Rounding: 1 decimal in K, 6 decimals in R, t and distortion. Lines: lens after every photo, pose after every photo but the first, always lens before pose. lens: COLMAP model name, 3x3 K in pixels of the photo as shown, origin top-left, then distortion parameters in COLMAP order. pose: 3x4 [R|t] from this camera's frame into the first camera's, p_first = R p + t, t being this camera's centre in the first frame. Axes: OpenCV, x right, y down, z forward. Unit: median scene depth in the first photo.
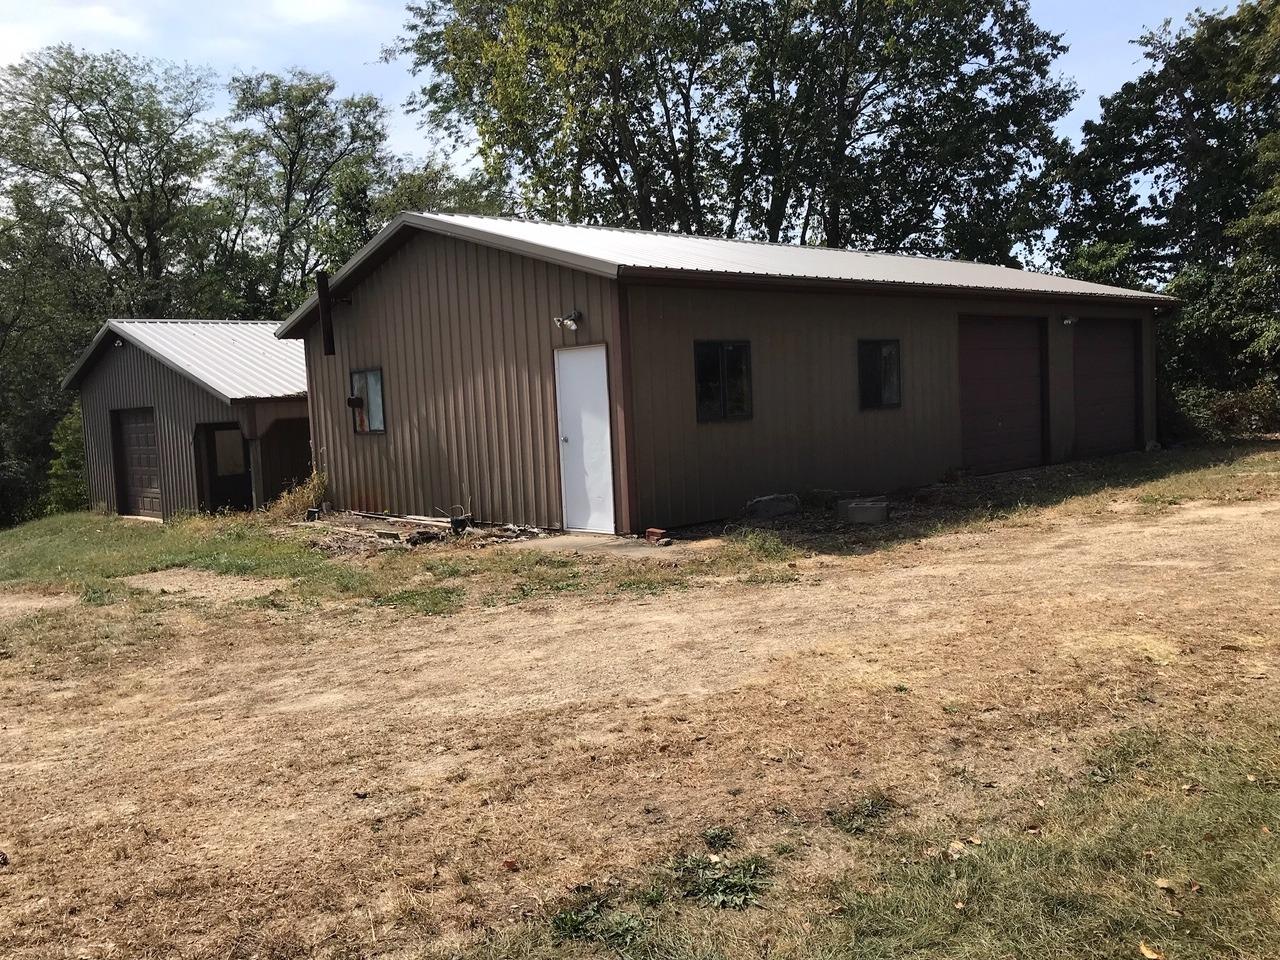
lens RADIAL K [[1054.7, 0, 638.2], [0, 1054.7, 479.7], [0, 0, 1]] dist [0.023370, -0.008647]
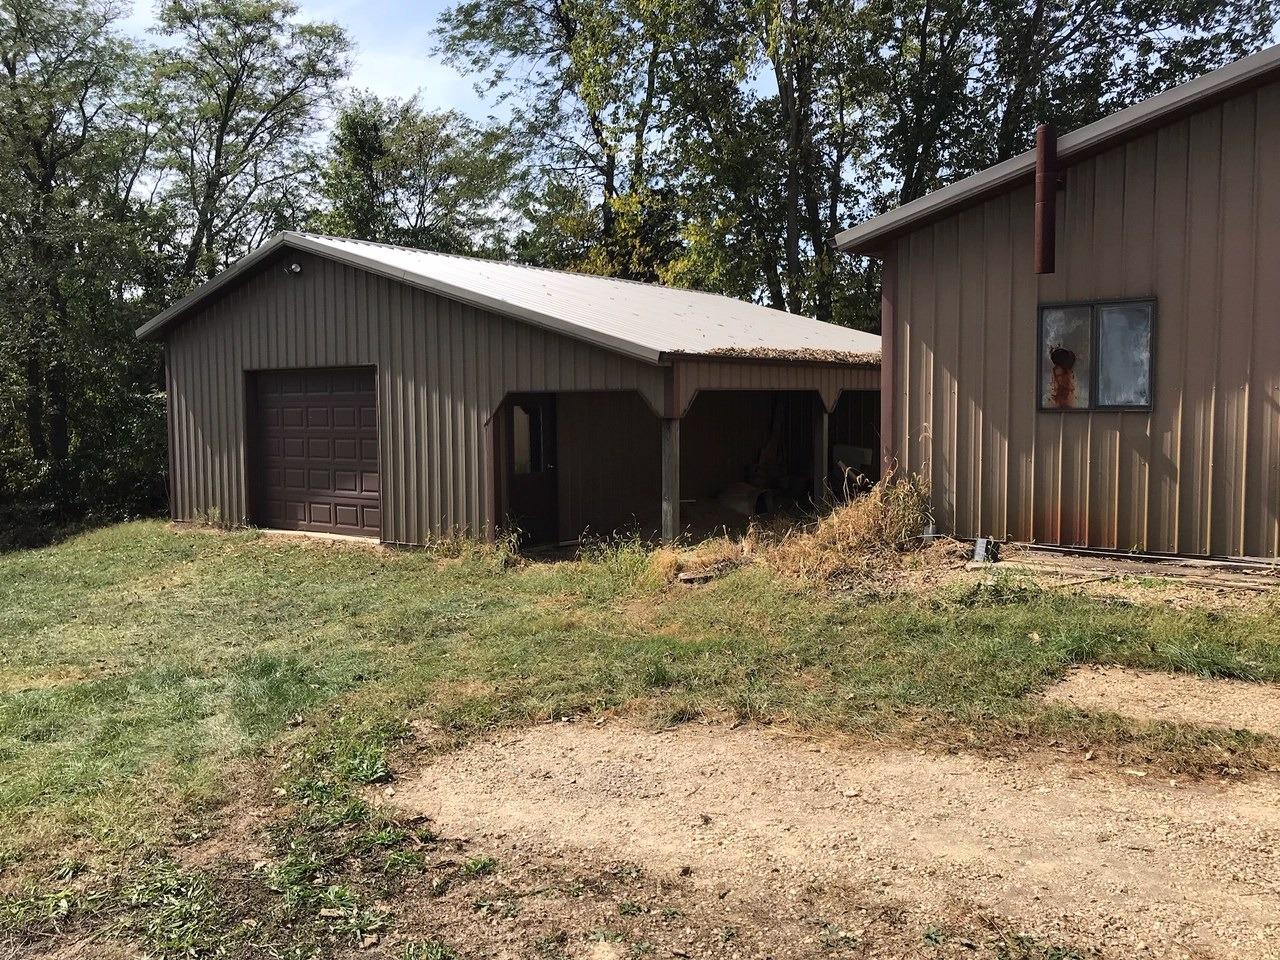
lens RADIAL K [[1054.7, 0, 642.2], [0, 1054.7, 477.0], [0, 0, 1]] dist [0.023370, -0.008647]
pose [[0.979843, 0.027920, 0.197810, -0.373164], [-0.025692, 0.999574, -0.013822, 0.003832], [-0.198112, 0.008461, 0.980143, 0.292523]]
